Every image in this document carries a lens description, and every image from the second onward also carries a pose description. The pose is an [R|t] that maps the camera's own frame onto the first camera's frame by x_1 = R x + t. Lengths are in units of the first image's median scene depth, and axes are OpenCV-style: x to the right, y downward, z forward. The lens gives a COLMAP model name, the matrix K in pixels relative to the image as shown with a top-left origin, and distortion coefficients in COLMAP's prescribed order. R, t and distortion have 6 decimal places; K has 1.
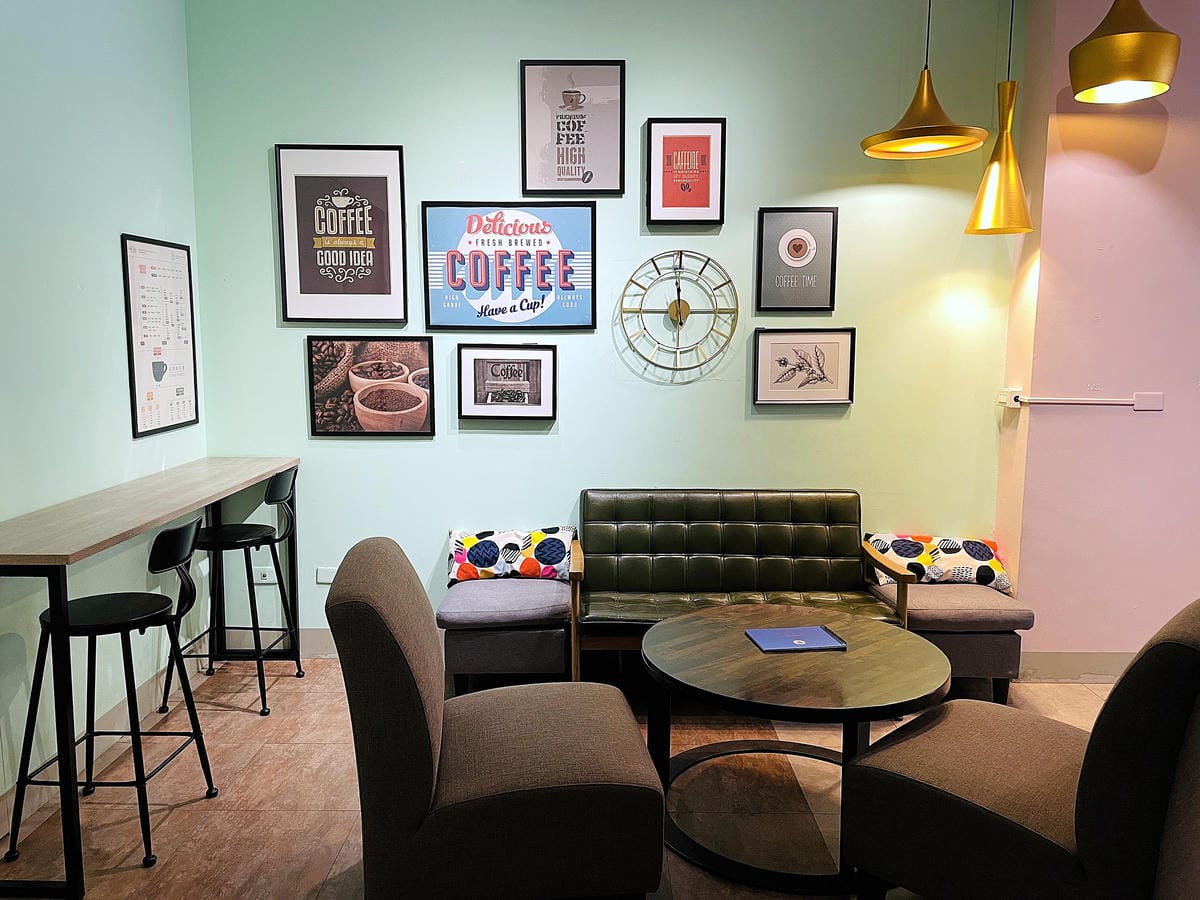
lens RADIAL K [[962.2, 0, 598.2], [0, 962.2, 443.9], [0, 0, 1]] dist [0.038383, -0.110920]
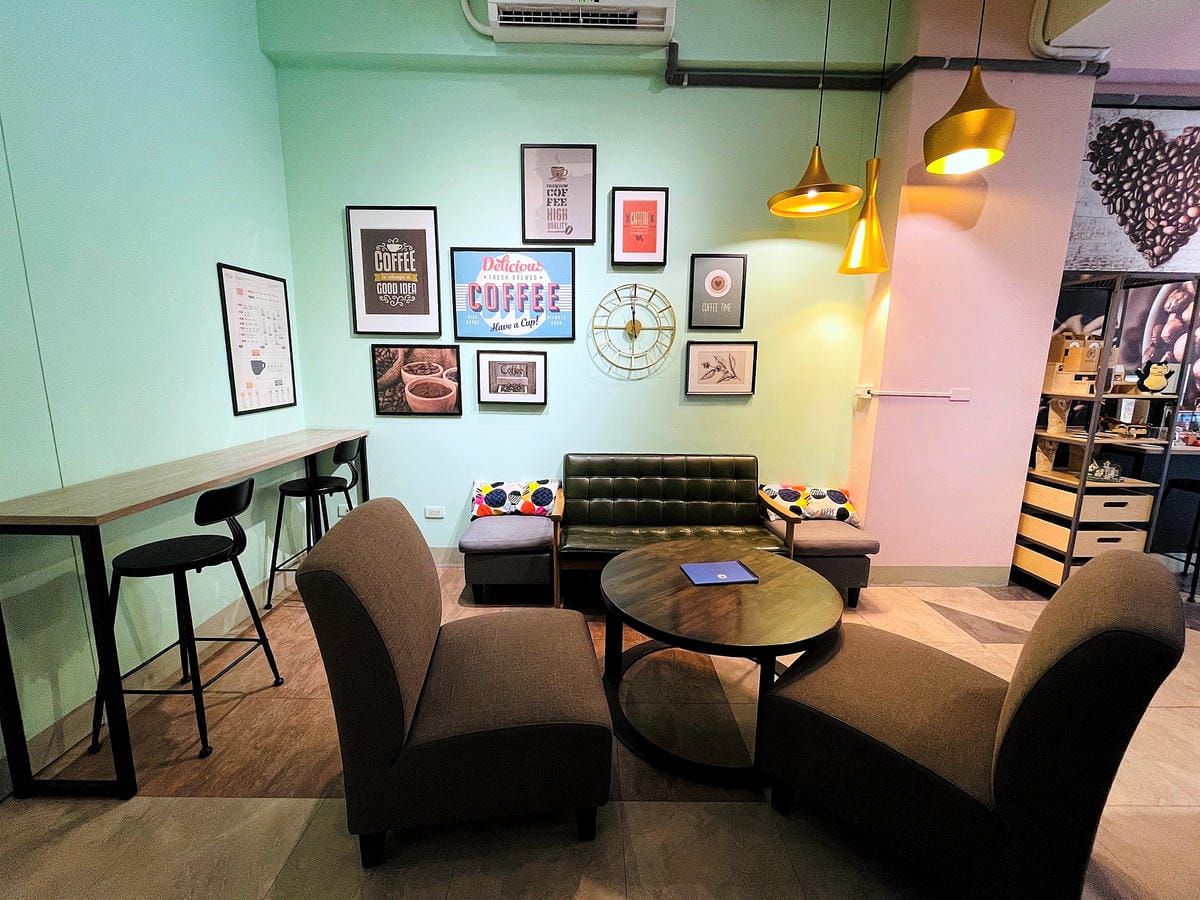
lens RADIAL K [[506.9, 0, 600.0], [0, 506.9, 450.0], [0, 0, 1]] dist [-0.016047, -0.000059]
pose [[0.999919, 0.005685, 0.011381, 0.027074], [-0.006313, 0.998415, 0.055930, -0.000465], [-0.011045, -0.055997, 0.998370, 0.251239]]
